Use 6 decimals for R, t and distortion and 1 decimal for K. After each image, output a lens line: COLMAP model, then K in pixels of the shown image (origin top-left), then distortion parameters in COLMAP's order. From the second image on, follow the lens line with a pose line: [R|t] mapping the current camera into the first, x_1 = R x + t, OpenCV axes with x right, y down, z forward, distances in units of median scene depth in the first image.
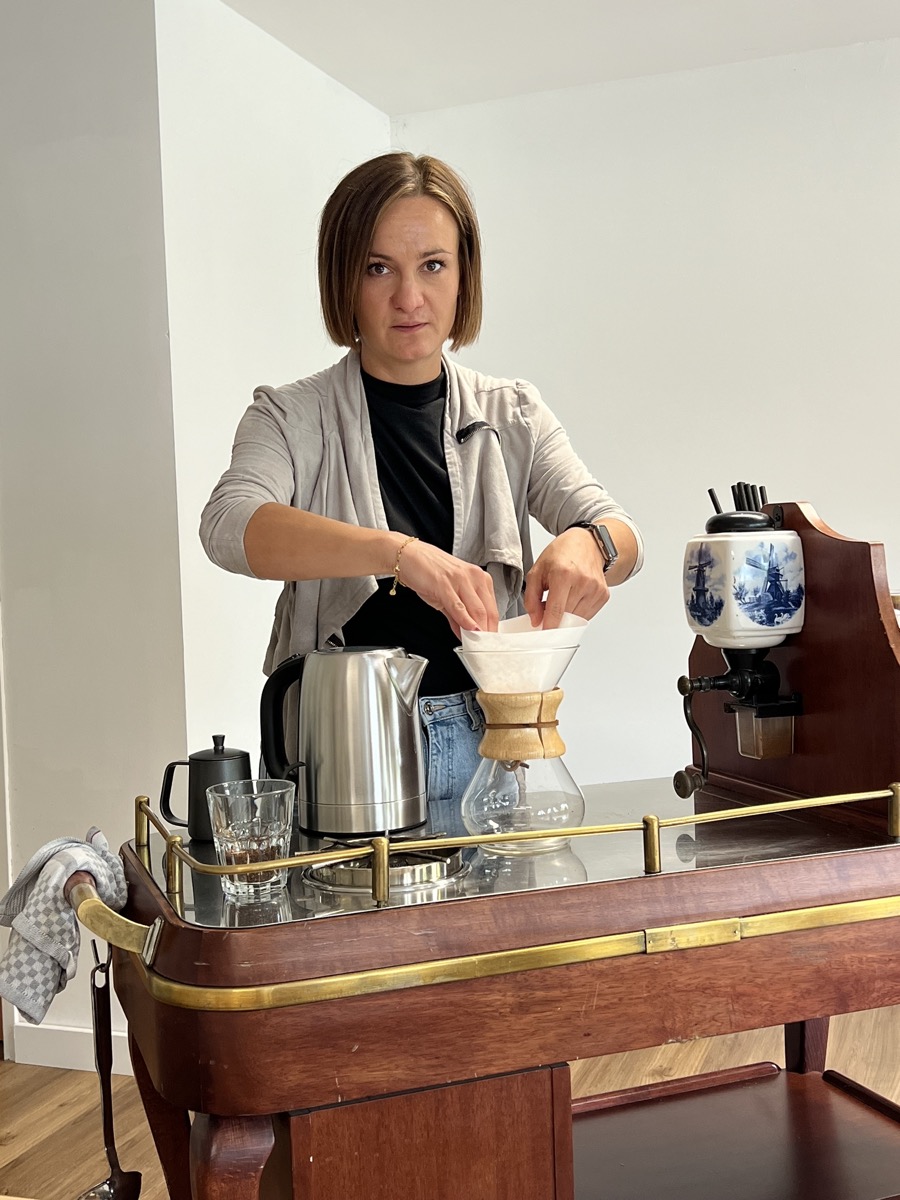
lens RADIAL K [[1414.9, 0, 445.4], [0, 1414.9, 610.2], [0, 0, 1]] dist [0.187107, 0.000000]
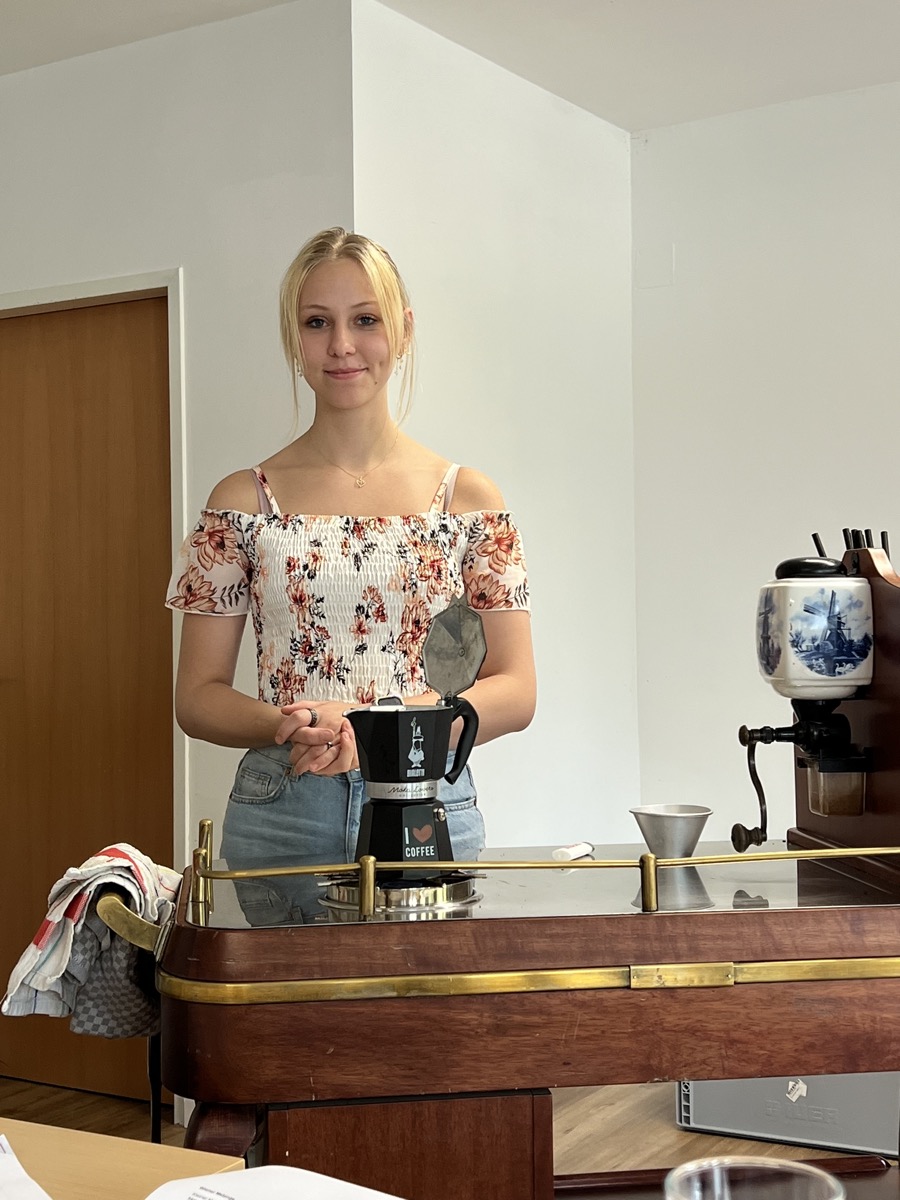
lens RADIAL K [[1691.2, 0, 450.1], [0, 1691.2, 601.2], [0, 0, 1]] dist [0.259278, 0.000000]
pose [[0.976948, 0.022464, -0.212293, 0.262362], [-0.032476, 0.998513, -0.043795, 0.023446], [0.210993, 0.049680, 0.976224, -0.219136]]
